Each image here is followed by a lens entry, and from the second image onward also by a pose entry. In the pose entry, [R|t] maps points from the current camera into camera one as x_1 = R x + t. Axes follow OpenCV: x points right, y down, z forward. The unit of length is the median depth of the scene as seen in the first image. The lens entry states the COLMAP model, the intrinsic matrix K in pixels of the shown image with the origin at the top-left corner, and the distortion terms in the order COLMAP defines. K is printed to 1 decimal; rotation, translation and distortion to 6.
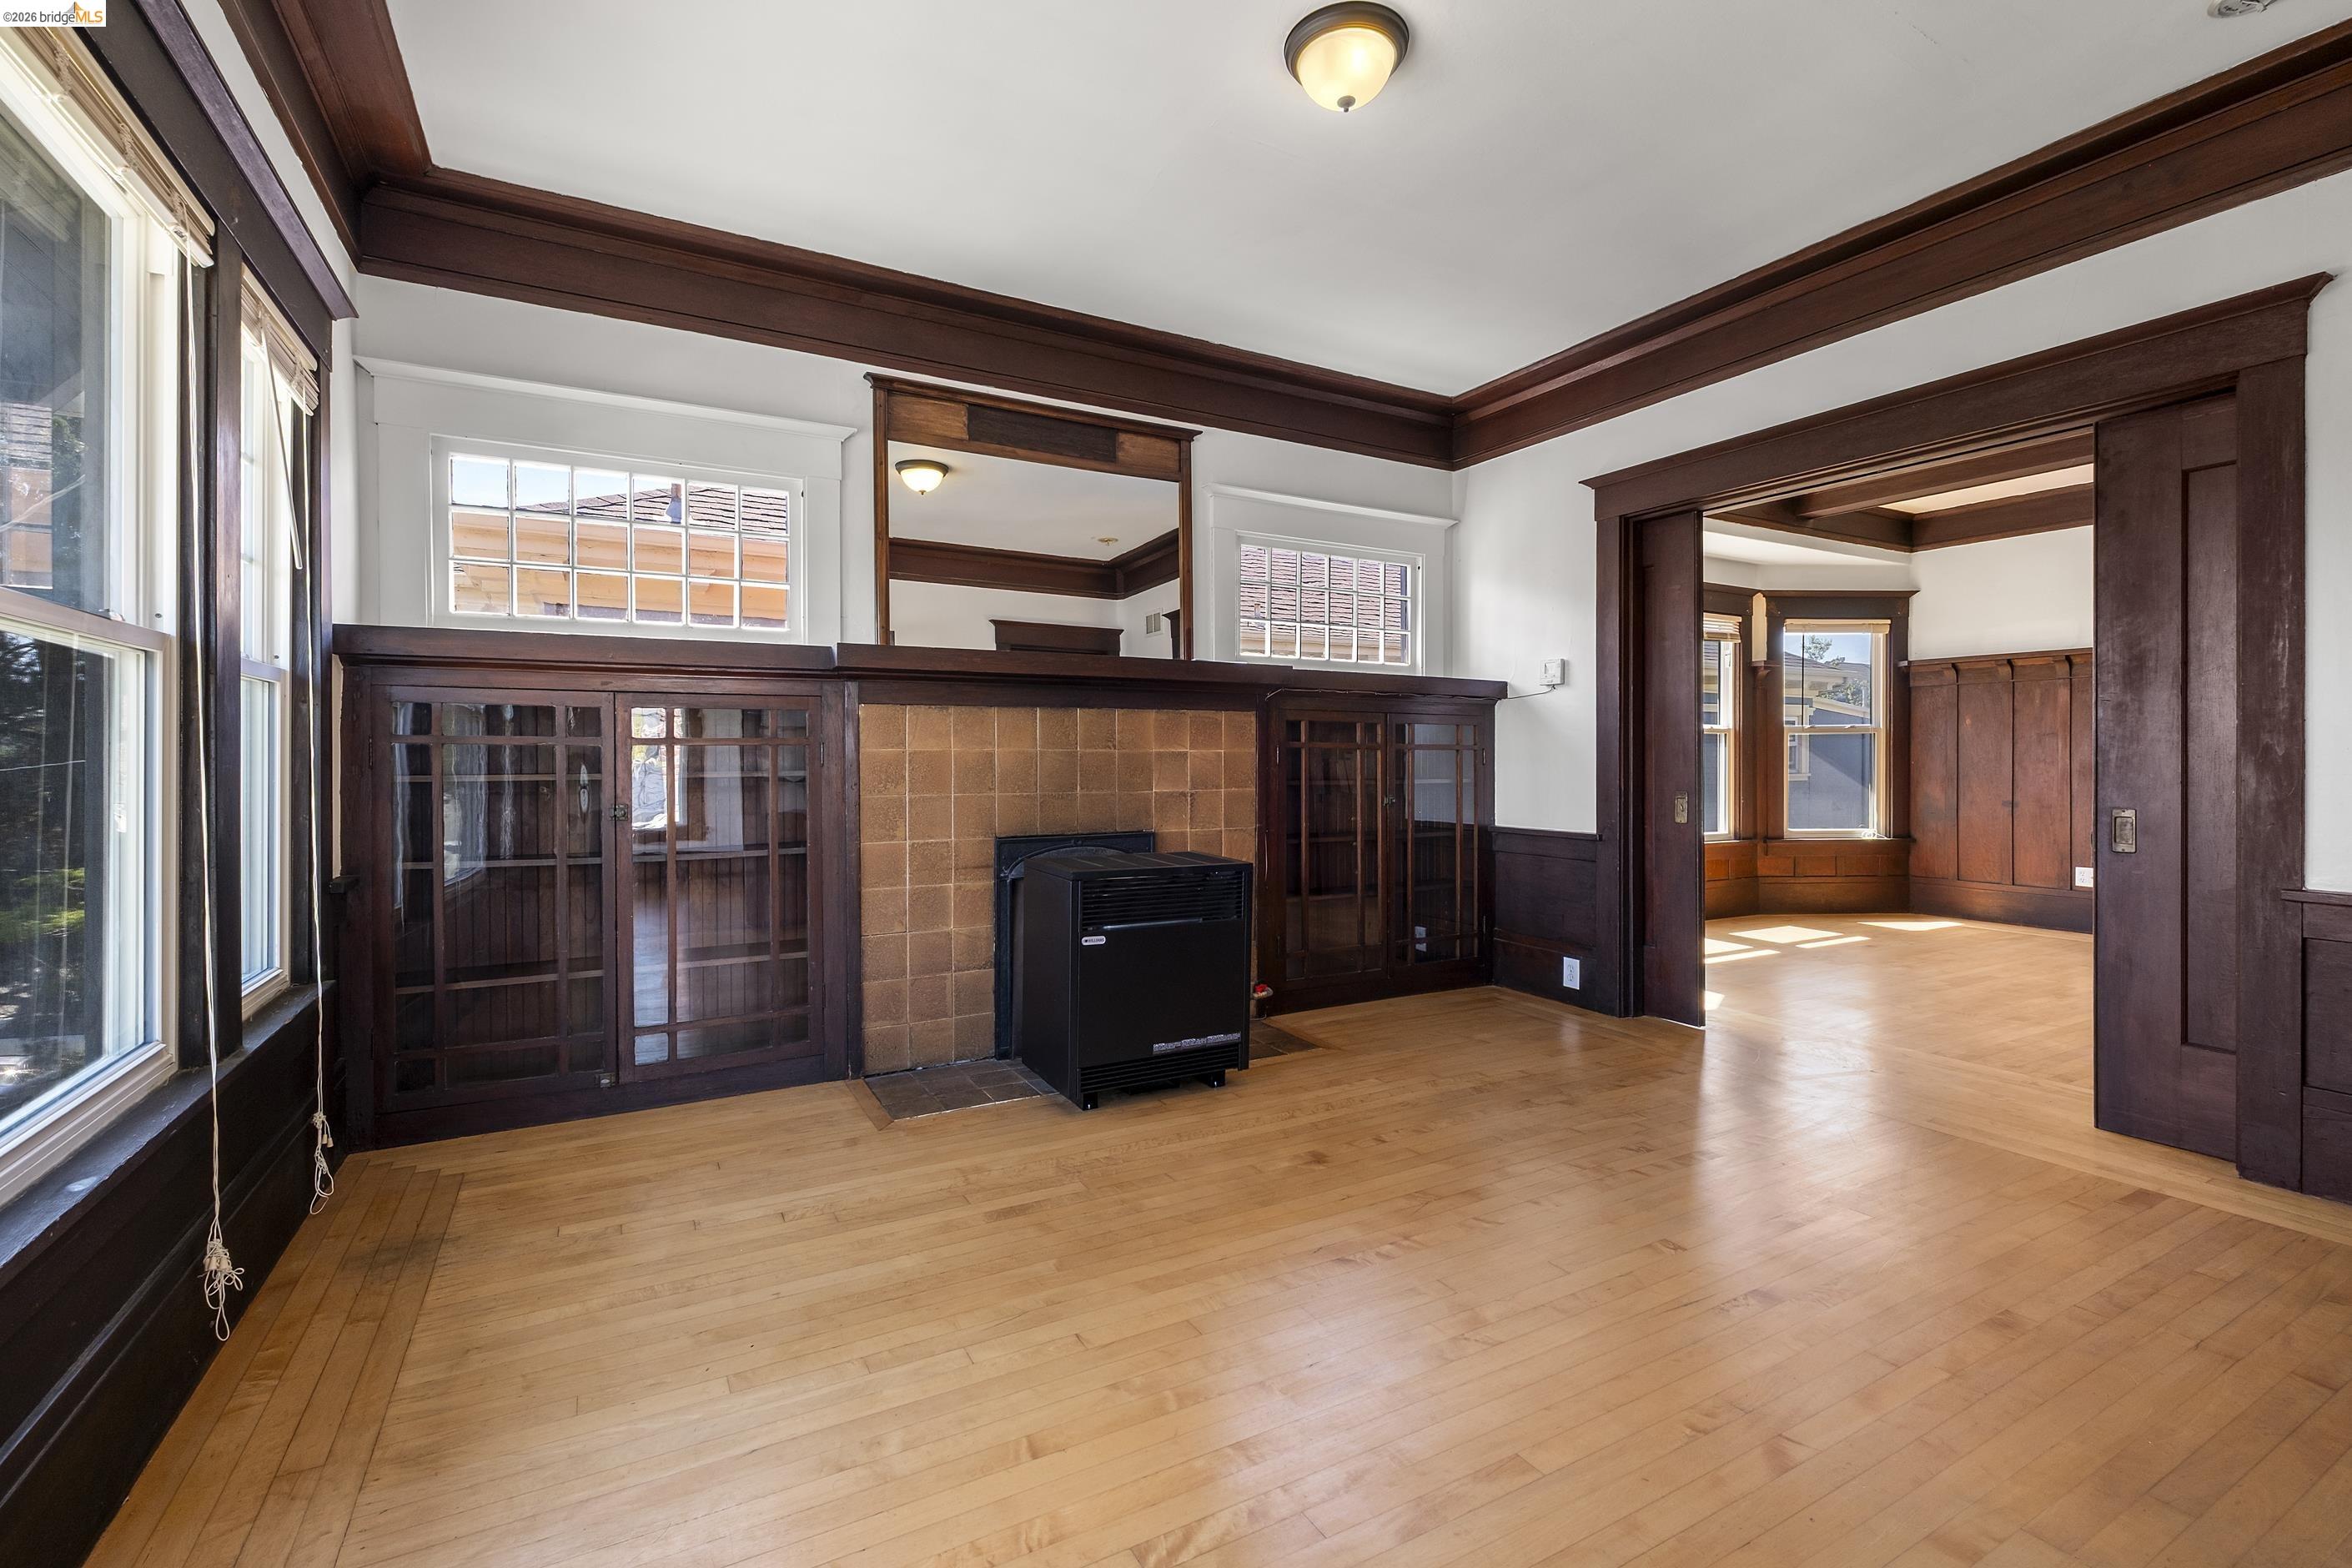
lens RADIAL K [[1041.1, 0, 1185.1], [0, 1041.1, 757.5], [0, 0, 1]] dist [0.004092, -0.007269]
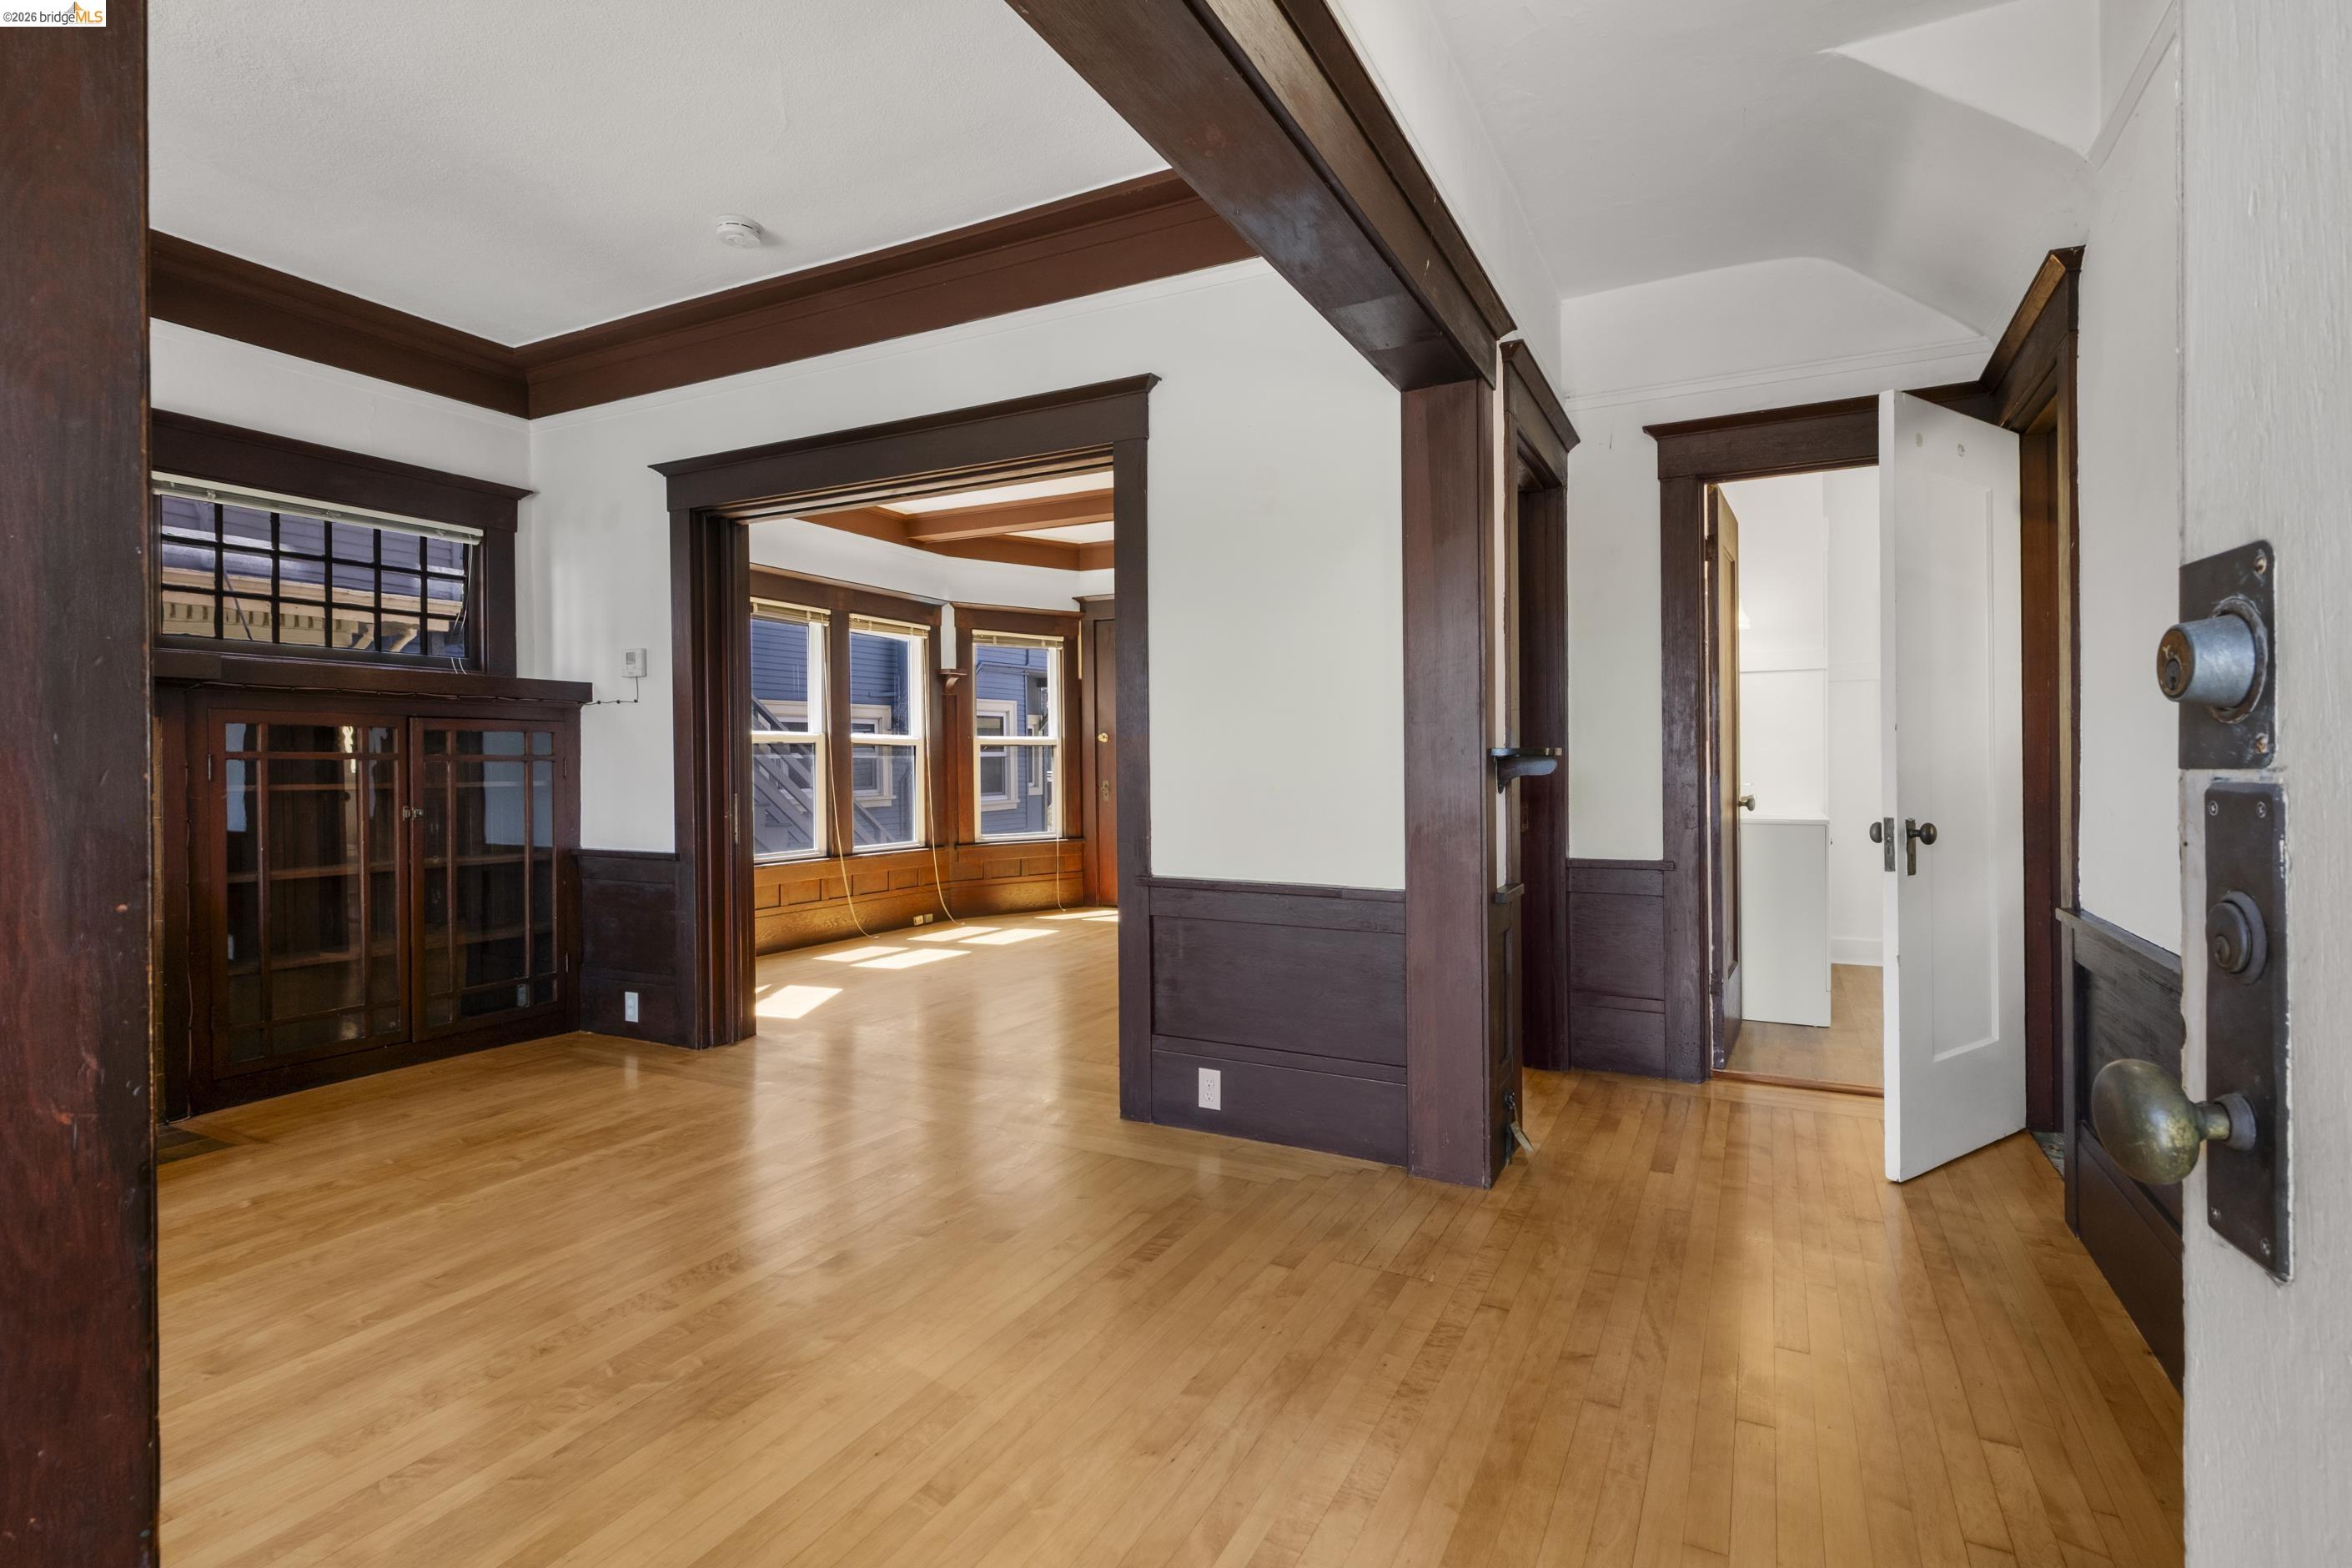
lens RADIAL K [[1123.0, 0, 1188.0], [0, 1123.0, 765.3], [0, 0, 1]] dist [0.000026, -0.001198]
pose [[0.834820, -0.006721, 0.550481, 0.267602], [0.006848, 0.999975, 0.001824, -0.002492], [-0.550480, 0.002247, 0.834845, -0.092495]]
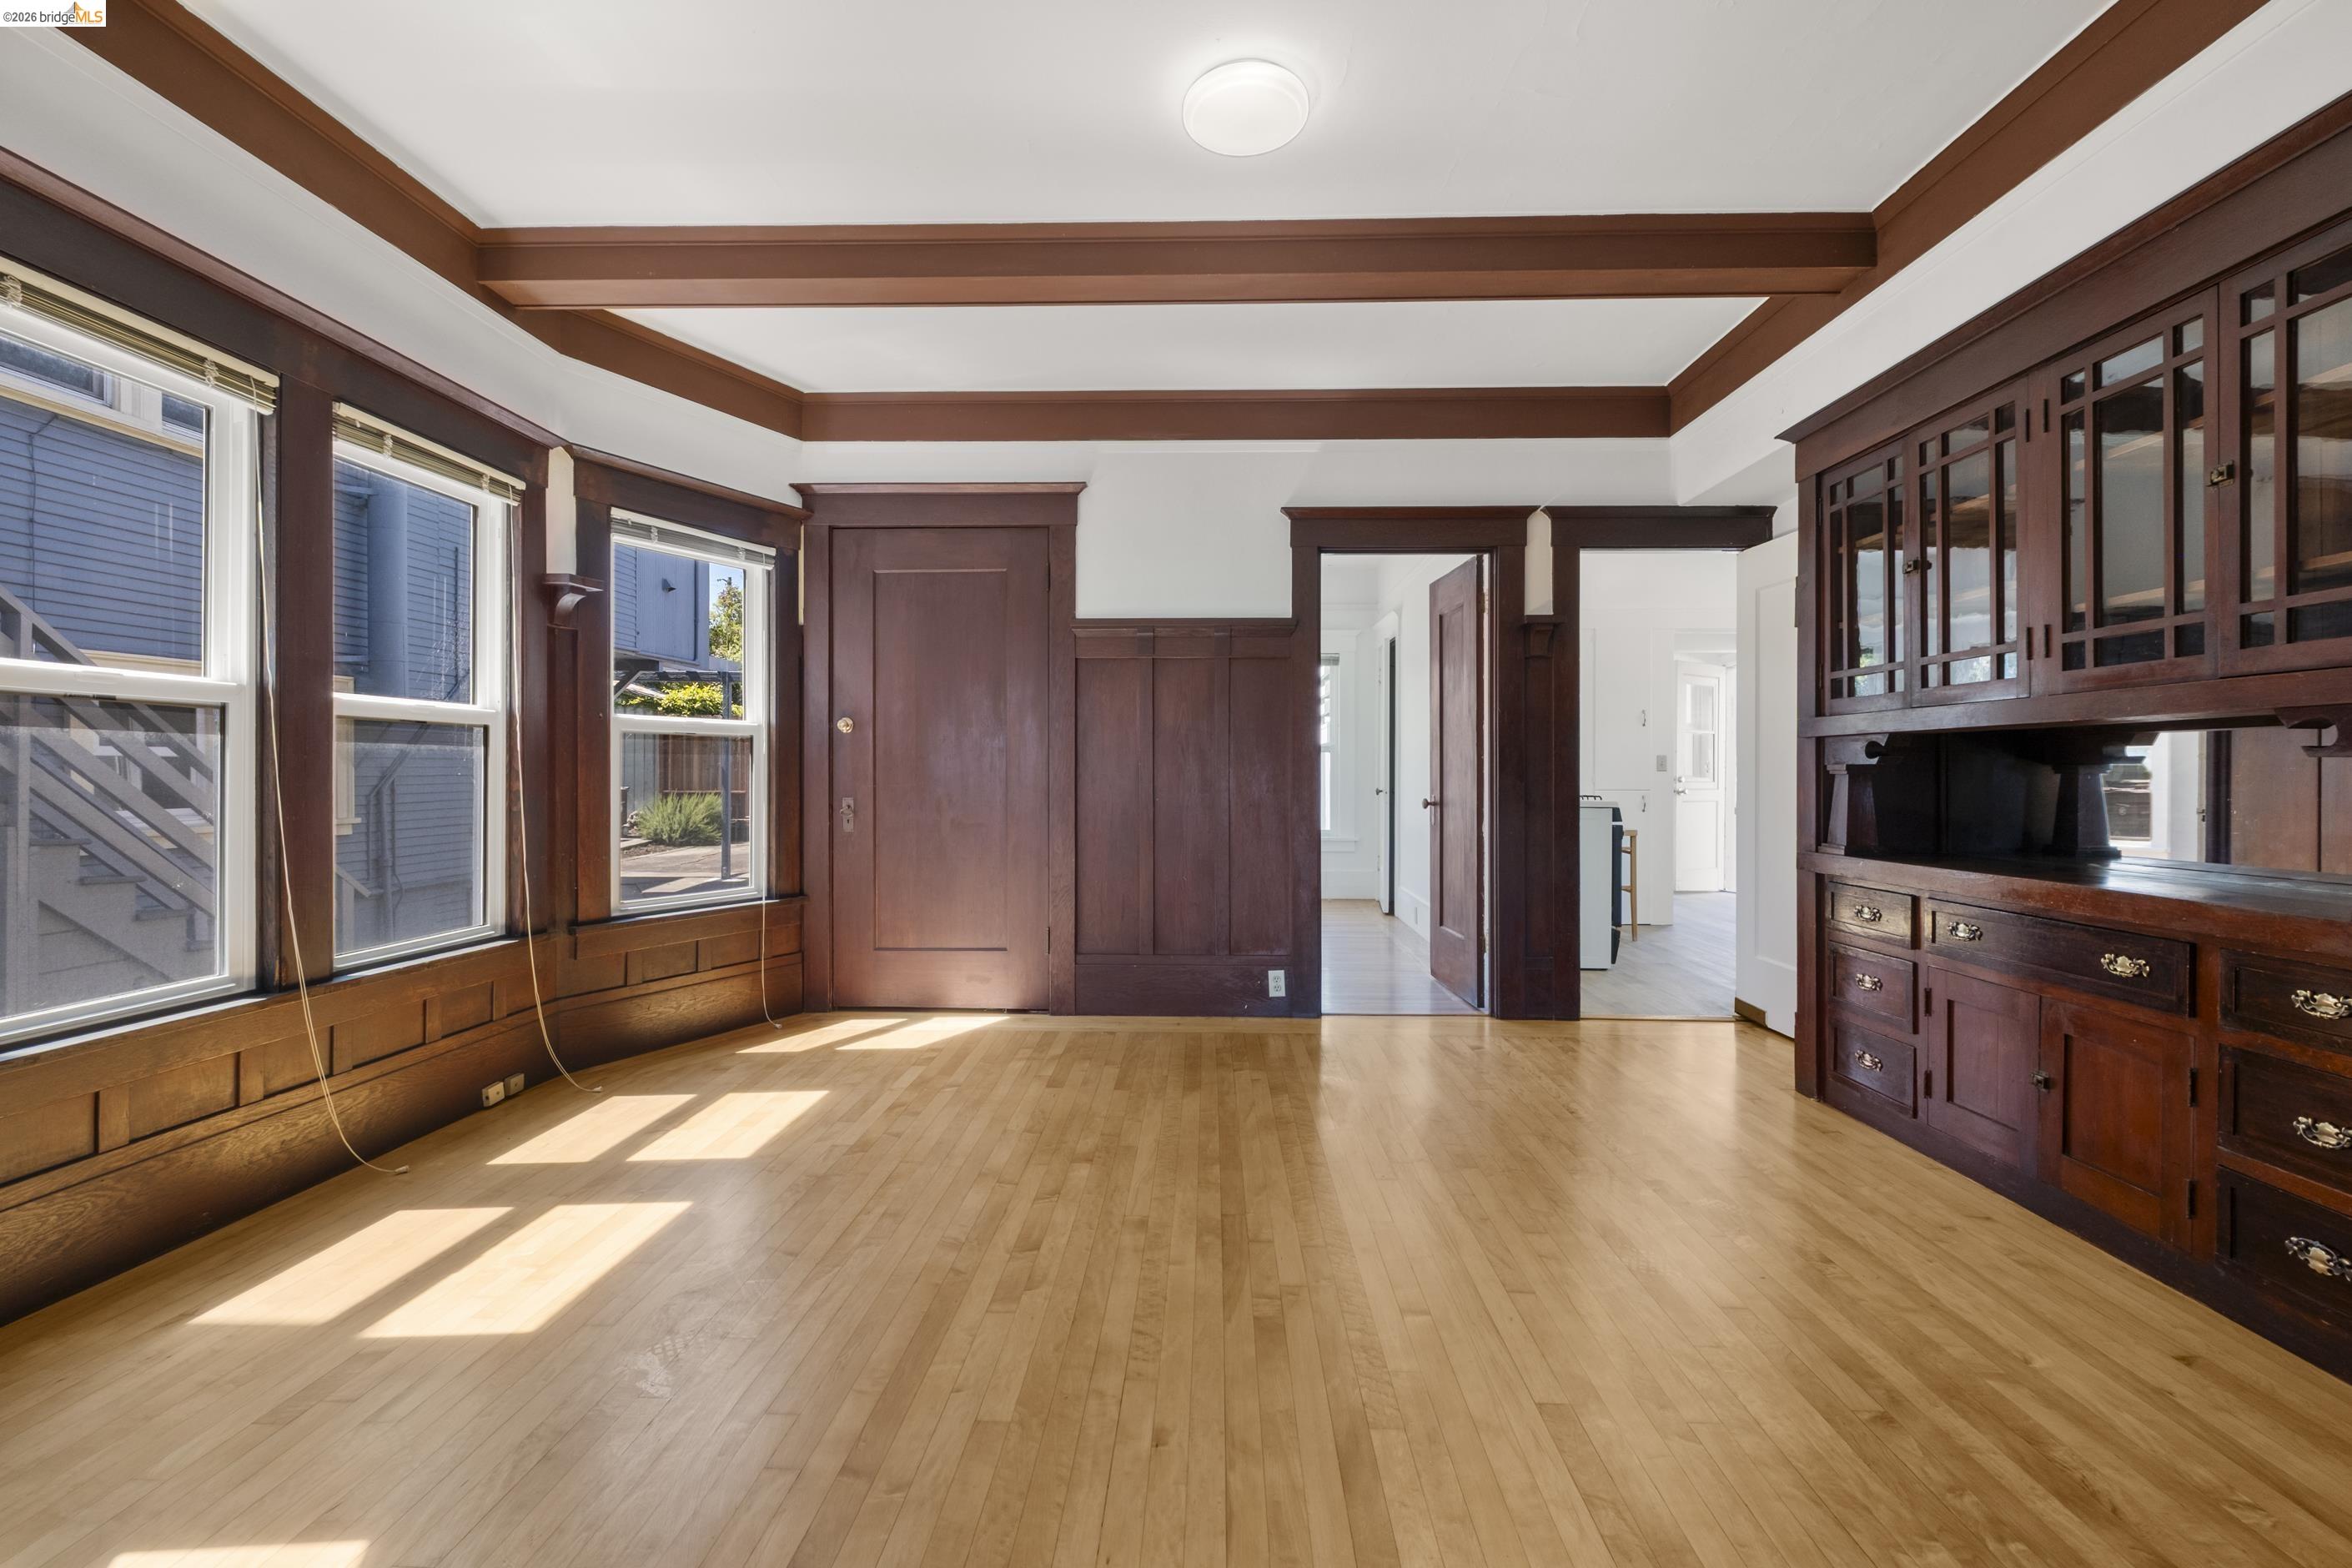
lens RADIAL K [[1041.1, 0, 1176.3], [0, 1041.1, 773.4], [0, 0, 1]] dist [0.004092, -0.007269]
pose [[0.517889, 0.004106, 0.855438, 0.515396], [-0.002543, 0.999991, -0.003260, 0.005241], [-0.855444, -0.000488, 0.517895, 0.909747]]
